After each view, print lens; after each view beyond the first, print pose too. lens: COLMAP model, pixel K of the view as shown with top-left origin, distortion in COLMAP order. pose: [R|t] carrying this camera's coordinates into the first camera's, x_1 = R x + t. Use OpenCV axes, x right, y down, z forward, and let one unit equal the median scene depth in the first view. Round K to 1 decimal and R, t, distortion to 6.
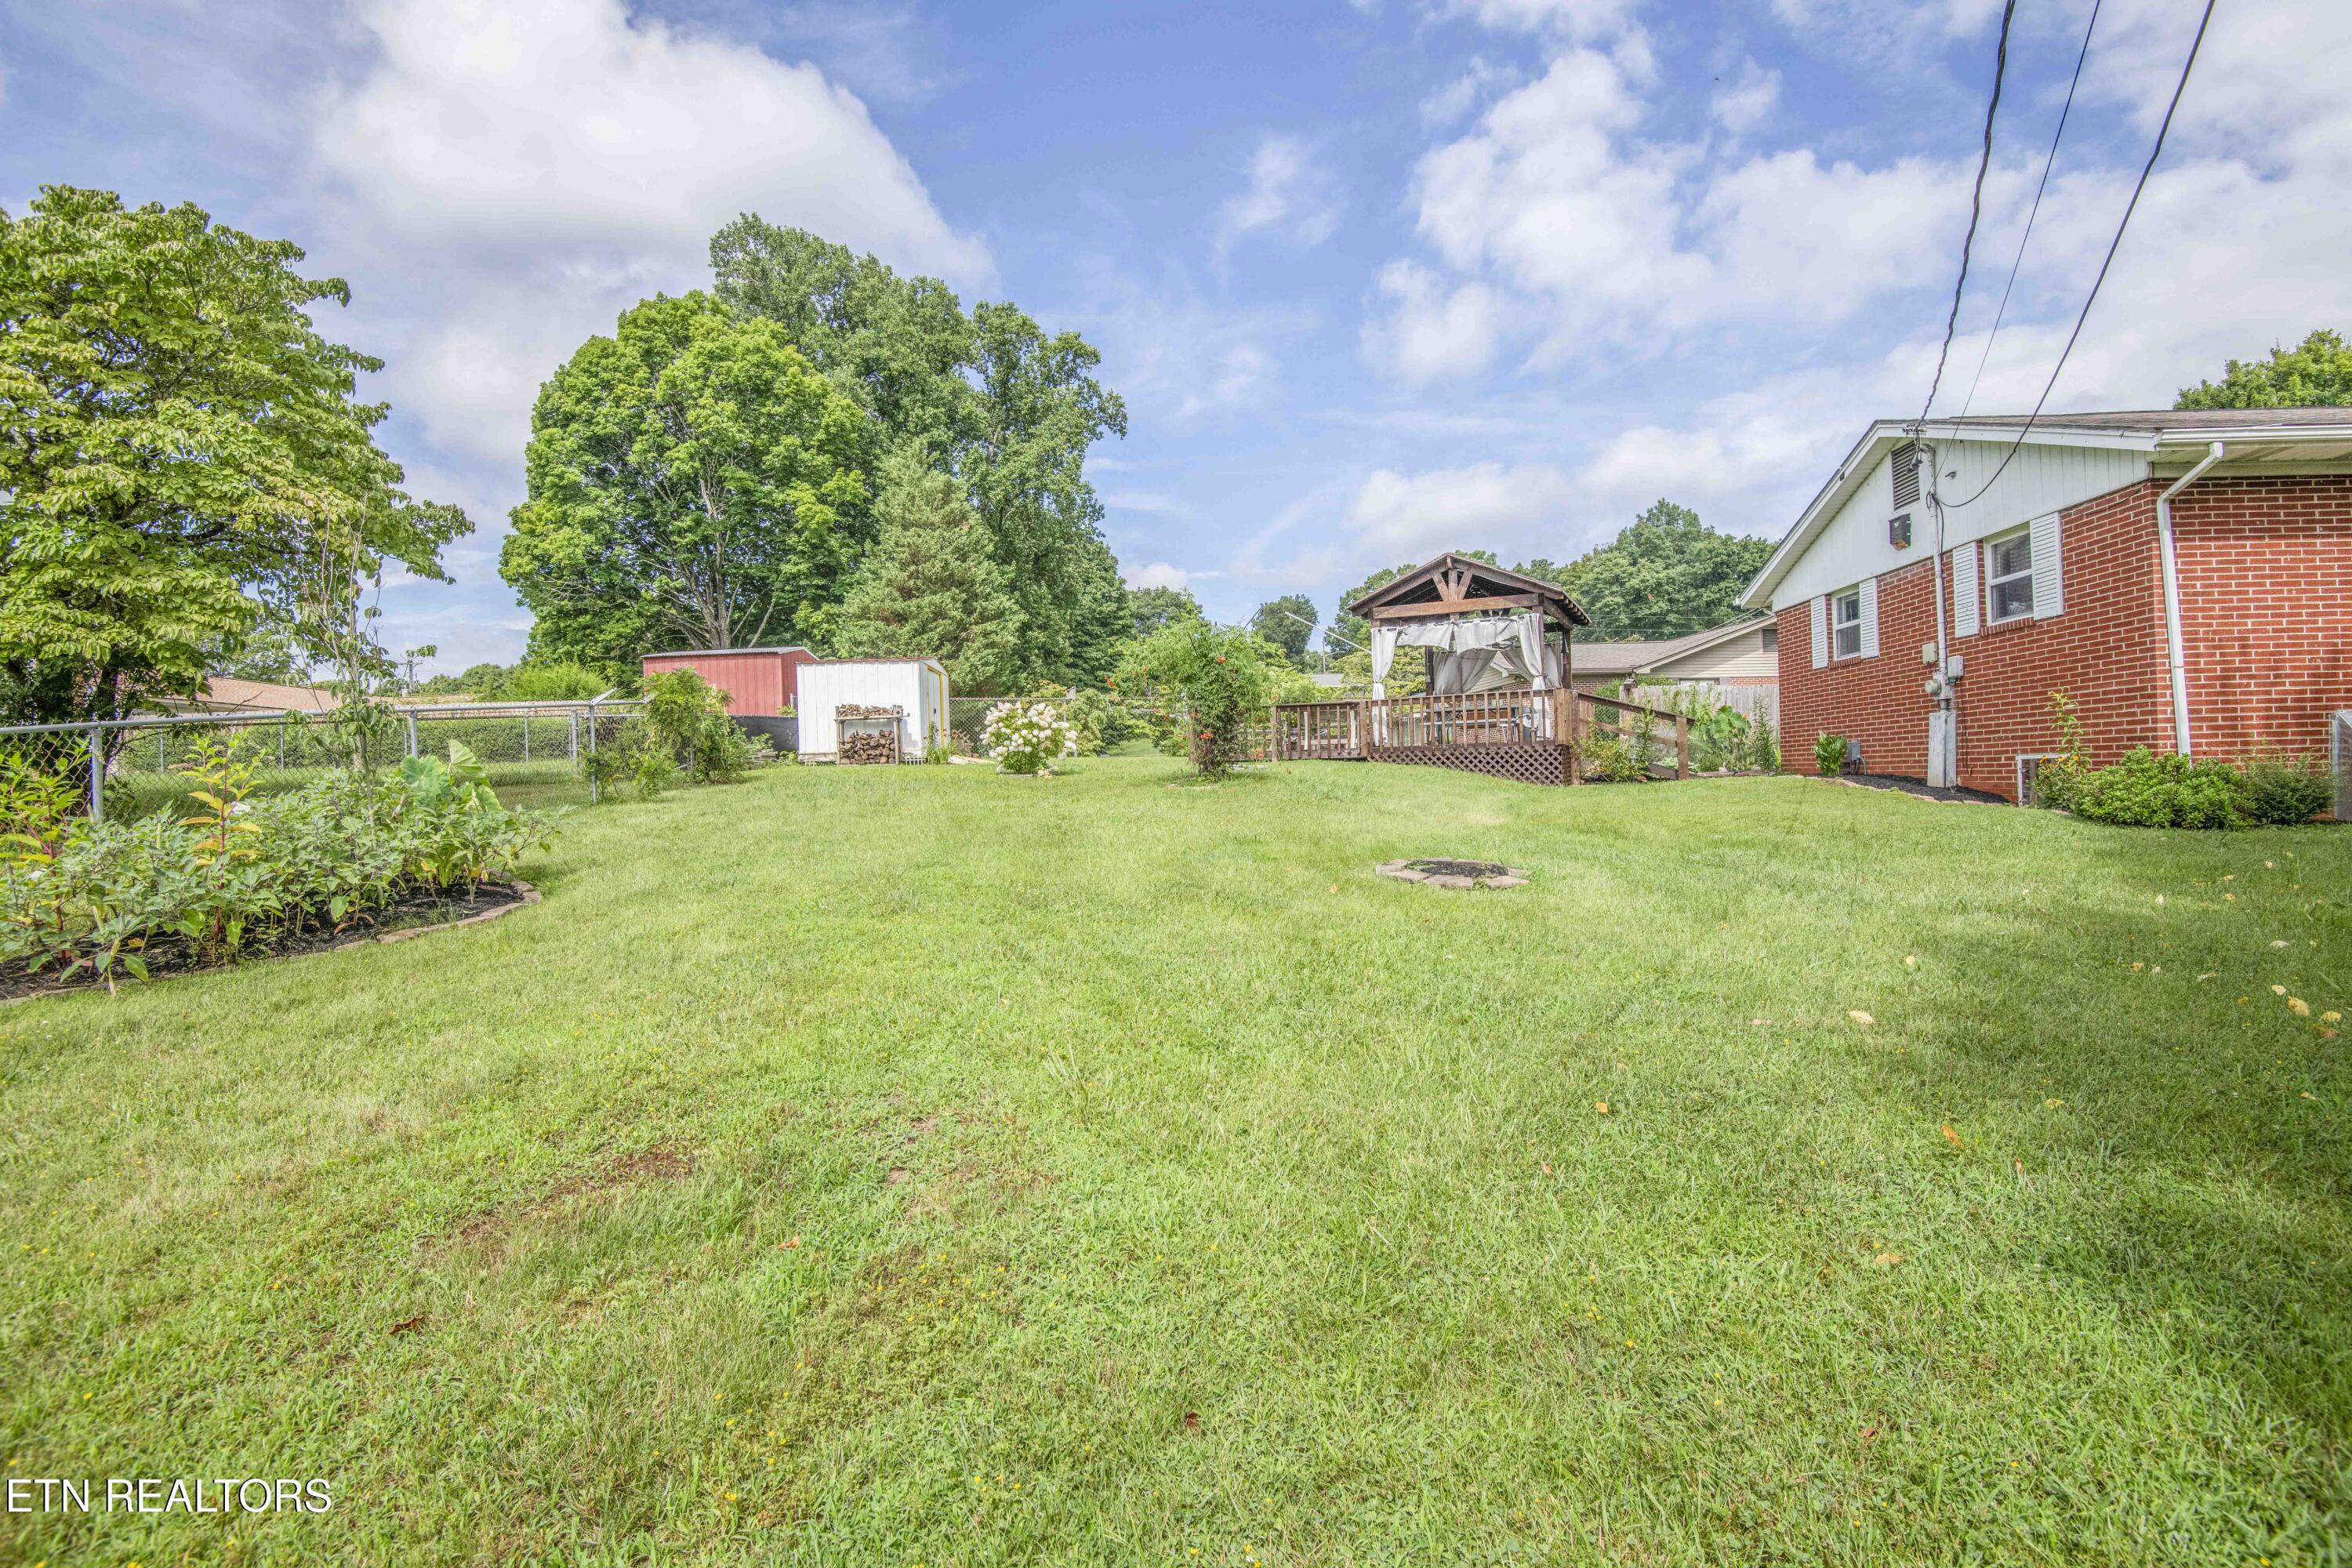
lens RADIAL K [[1089.6, 0, 1190.4], [0, 1089.6, 790.5], [0, 0, 1]] dist [-0.027988, -0.008067]
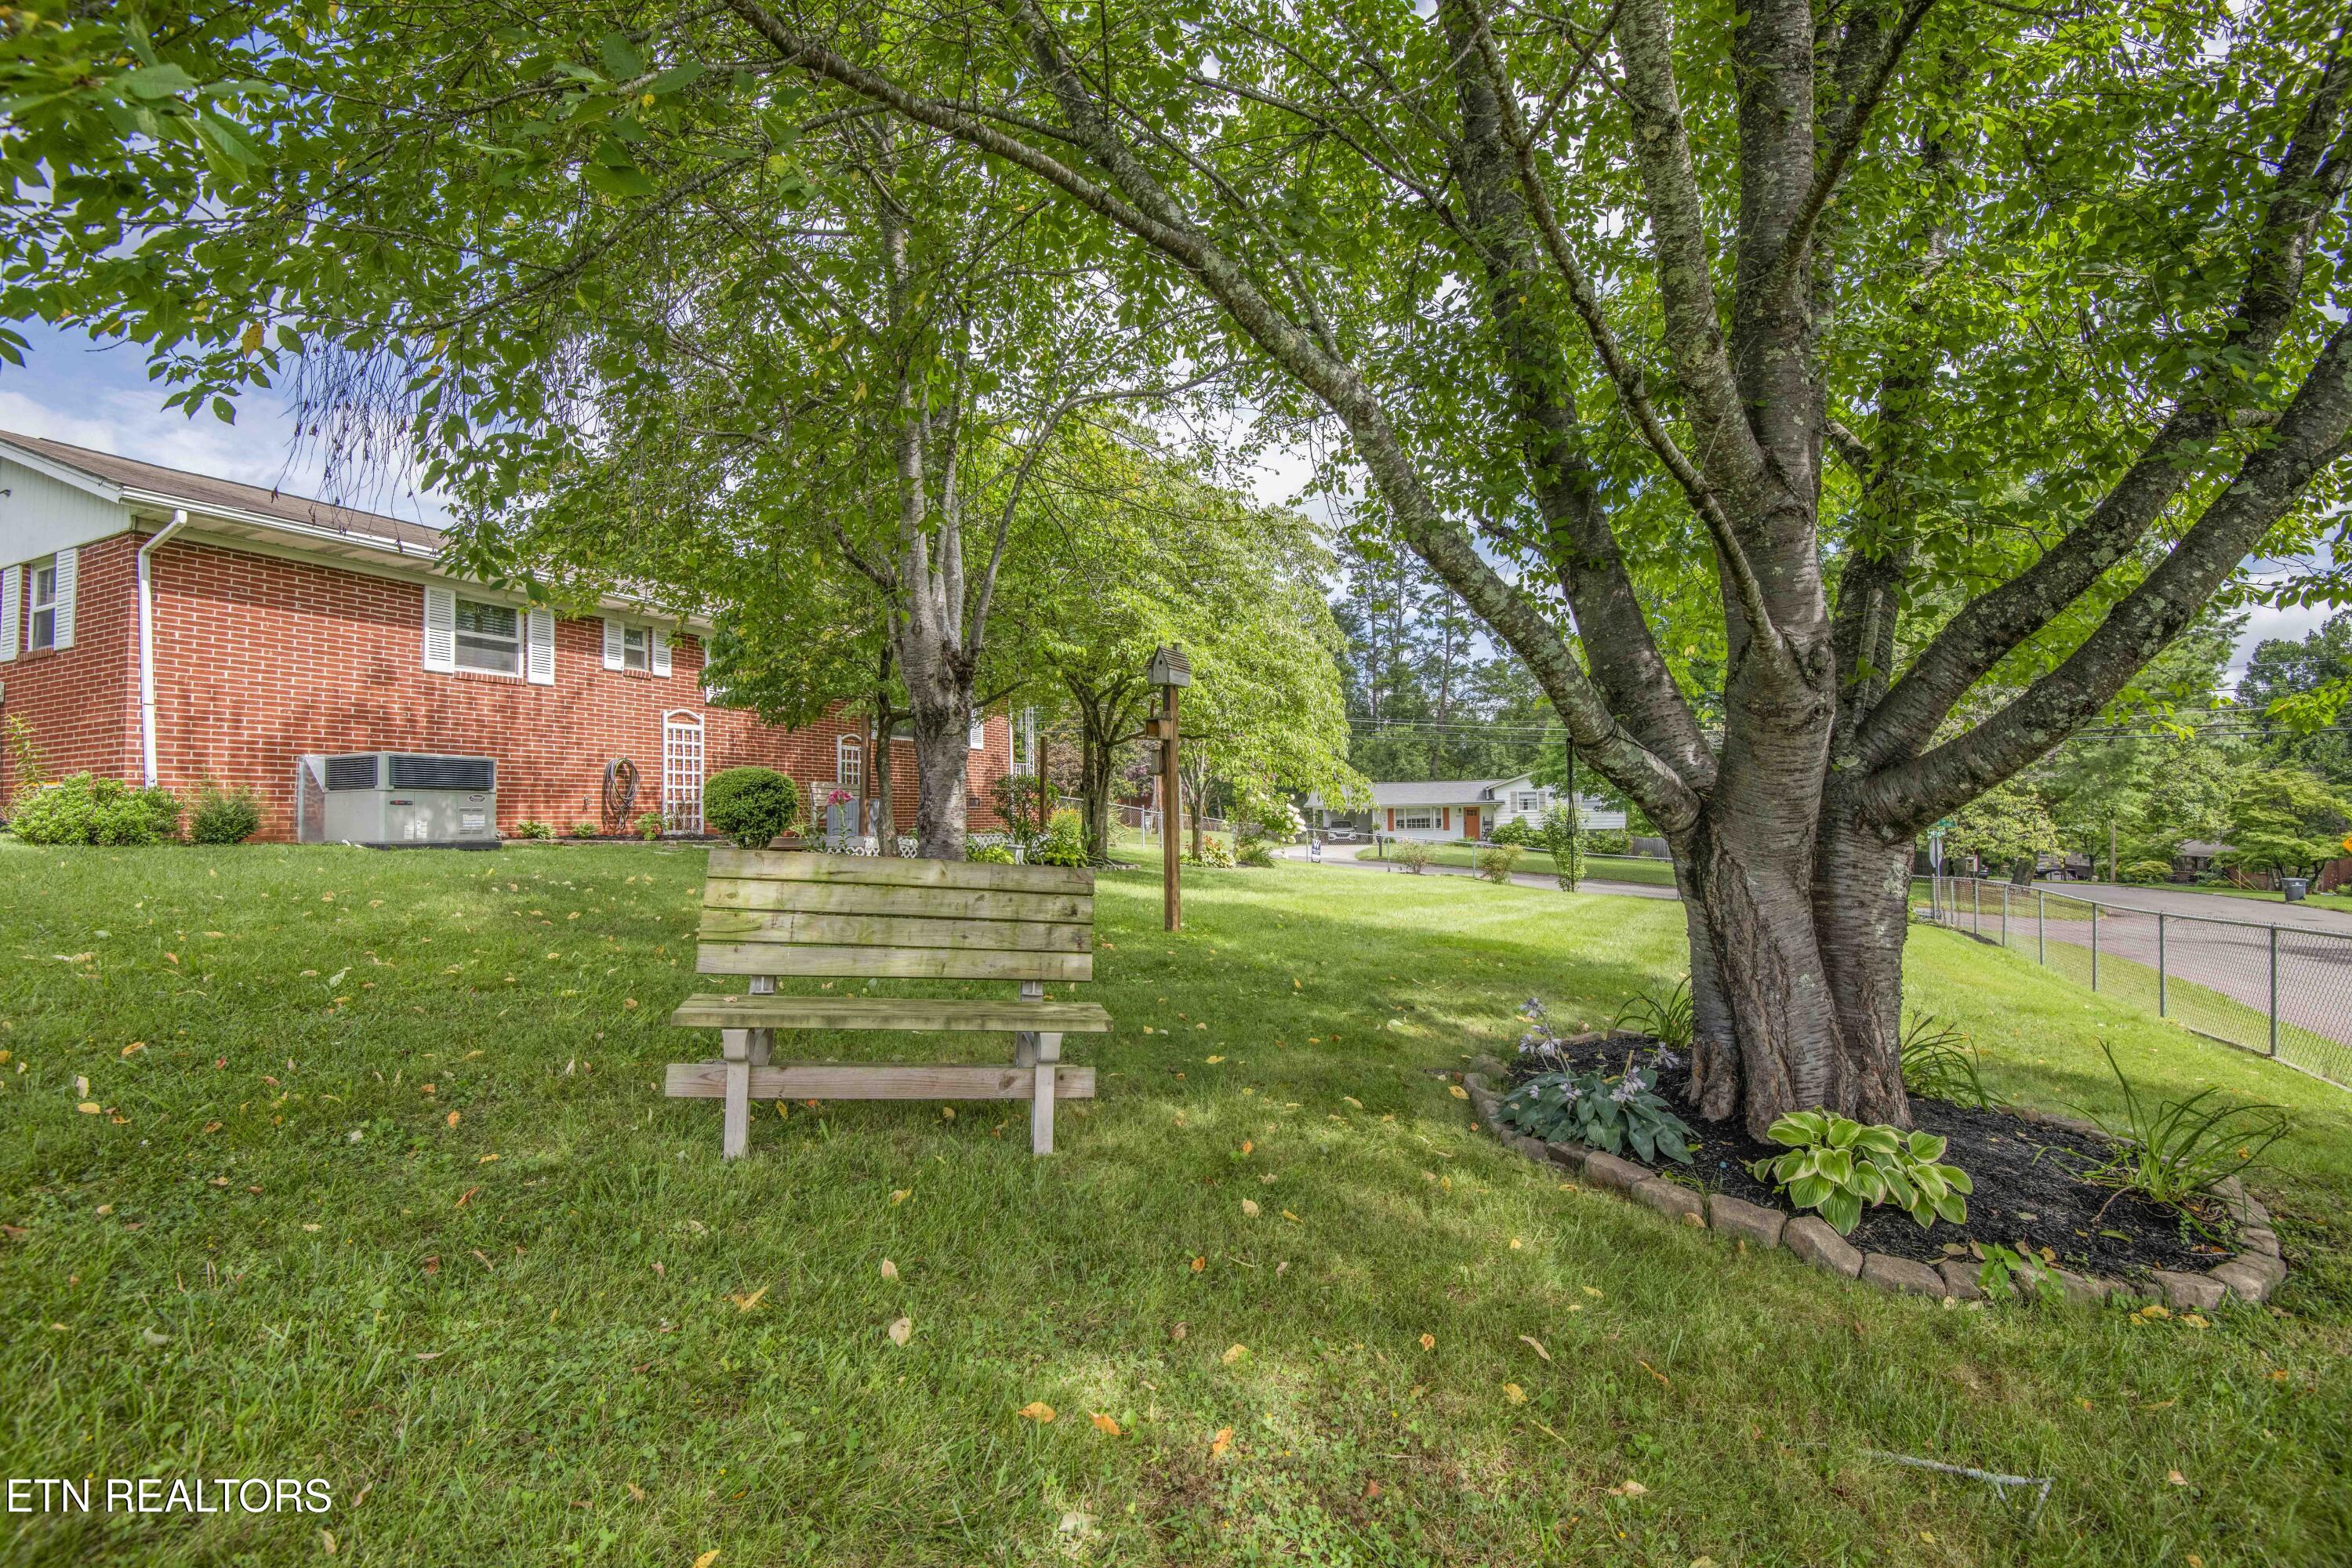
lens RADIAL K [[1089.6, 0, 1153.5], [0, 1089.6, 768.2], [0, 0, 1]] dist [-0.027988, -0.008067]
pose [[0.346047, 0.068446, 0.935717, 0.053469], [0.017590, 0.996687, -0.079411, 0.010916], [-0.938052, 0.043940, 0.343696, -0.070788]]
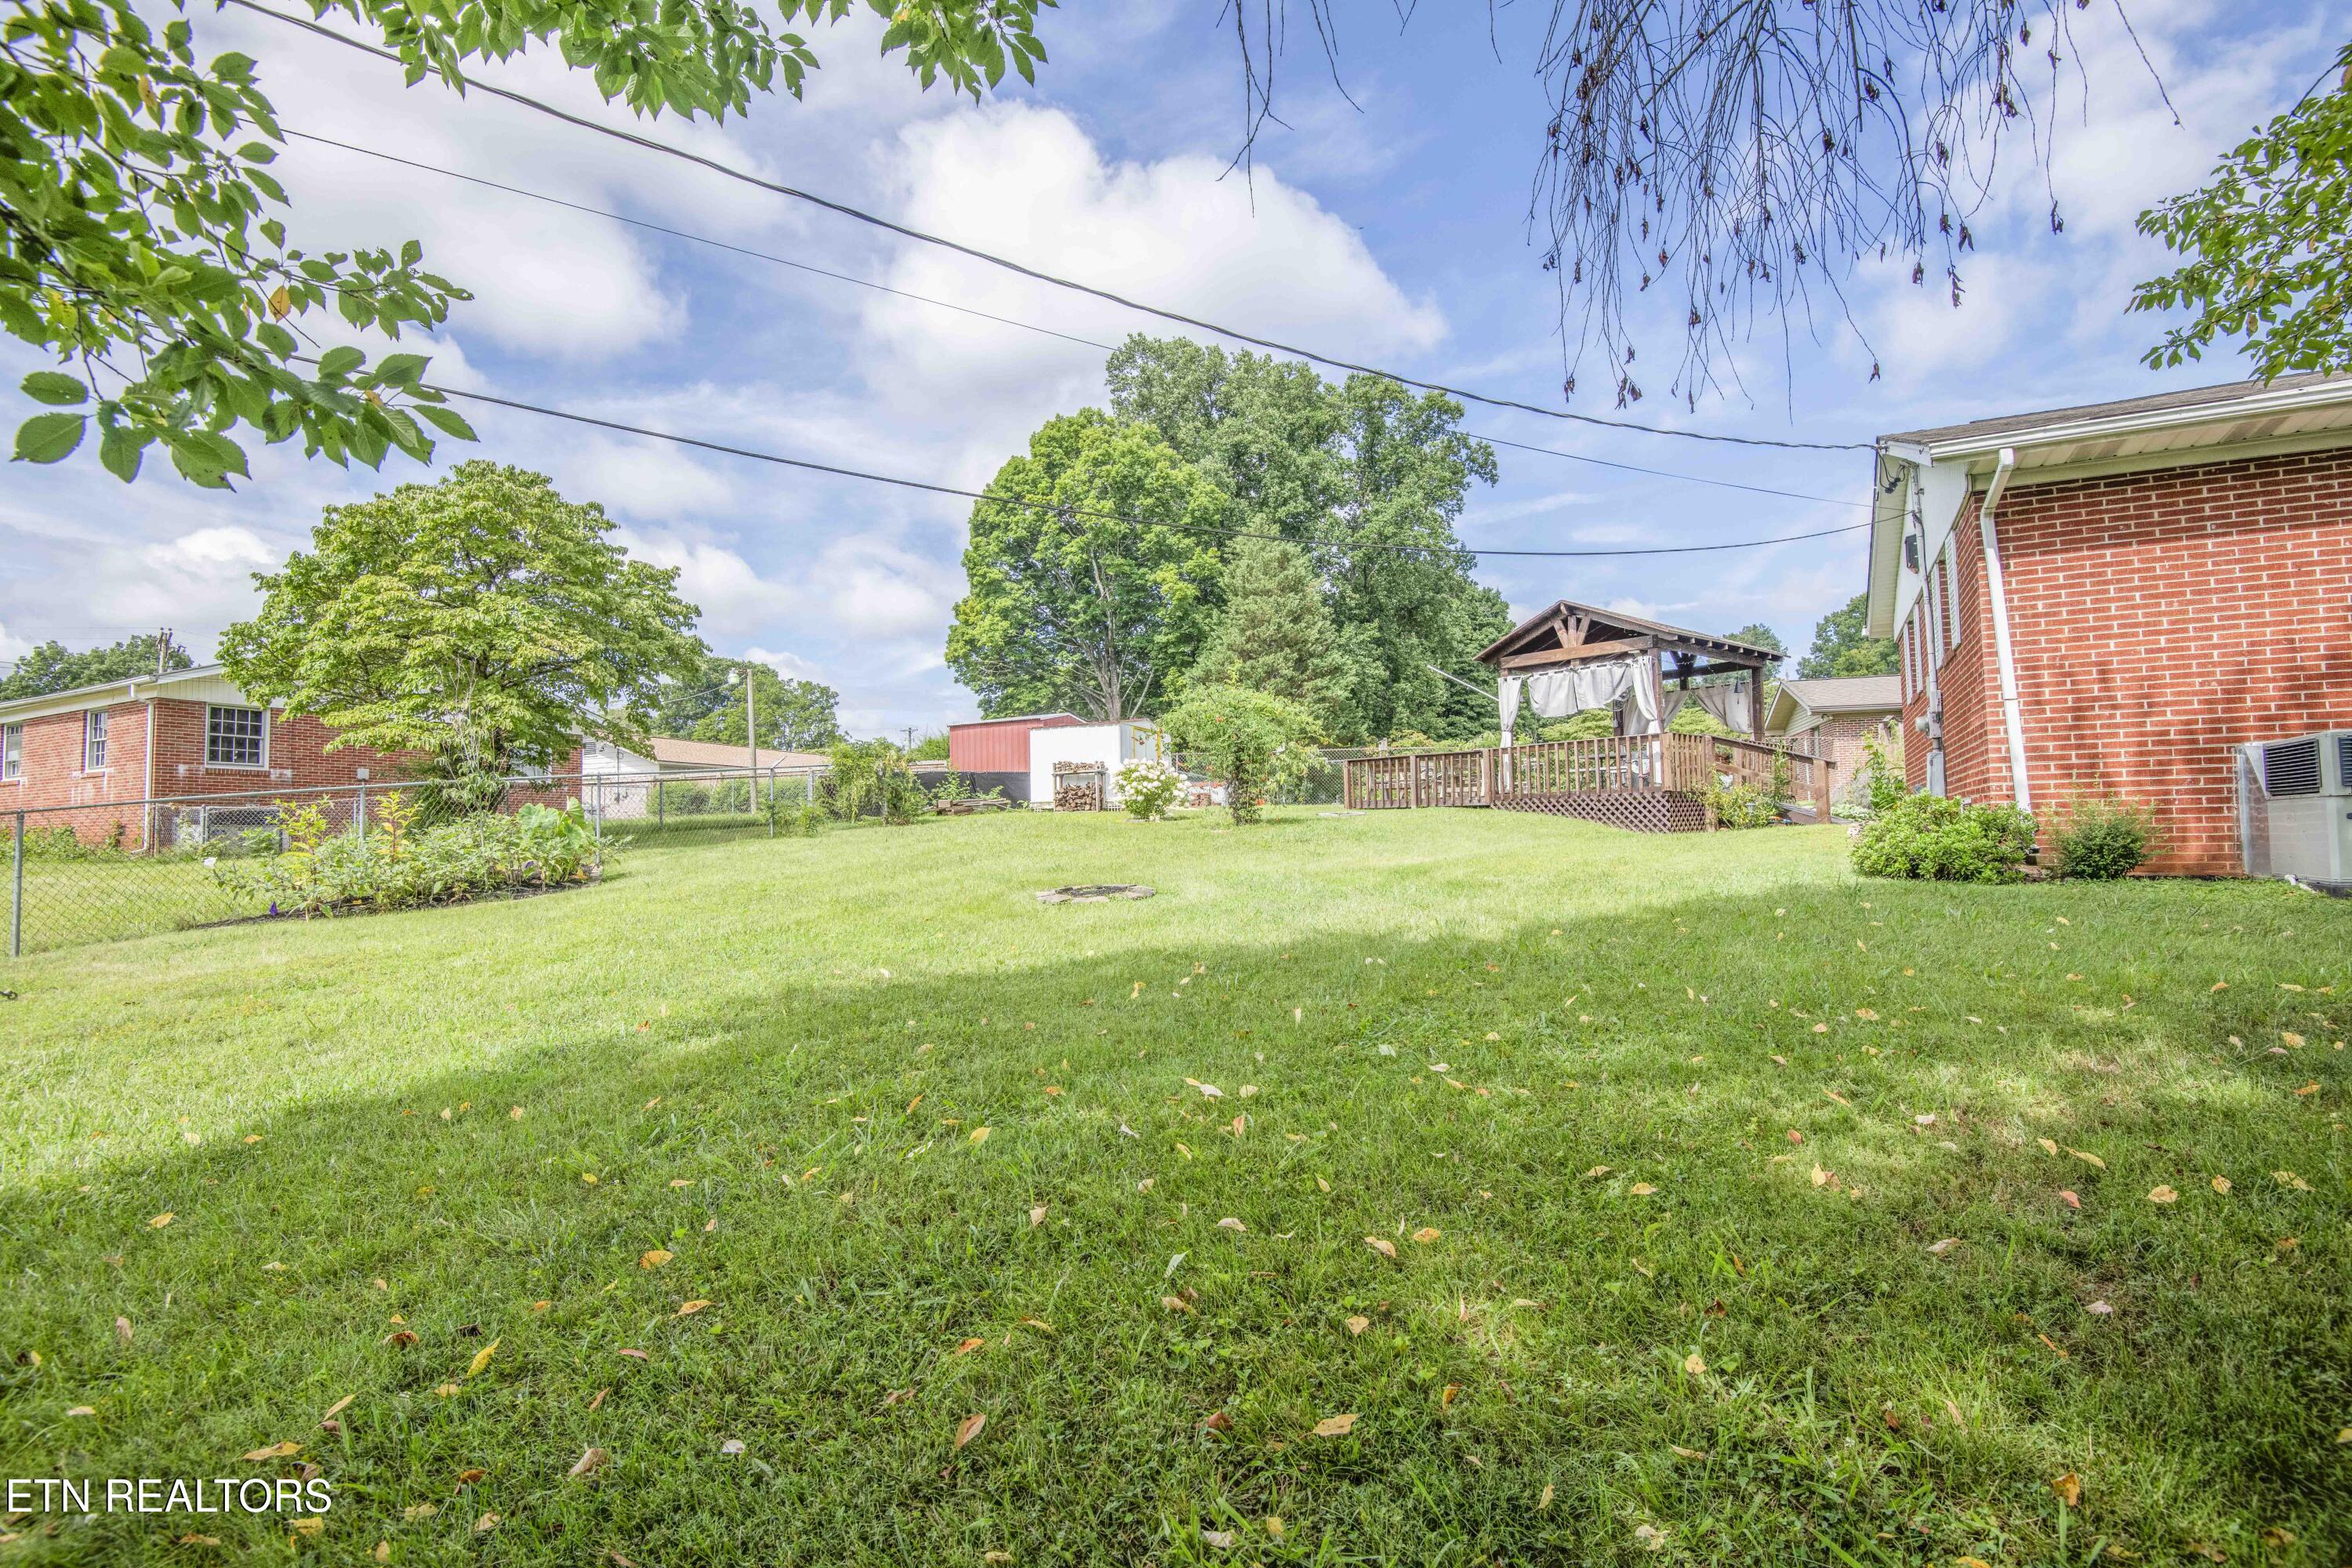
lens RADIAL K [[1089.6, 0, 1190.4], [0, 1089.6, 795.7], [0, 0, 1]] dist [-0.027988, -0.008067]
pose [[0.911711, -0.006042, -0.410787, 0.132523], [-0.009869, 0.999281, -0.036602, 0.000708], [0.410713, 0.037425, 0.910996, -0.019290]]
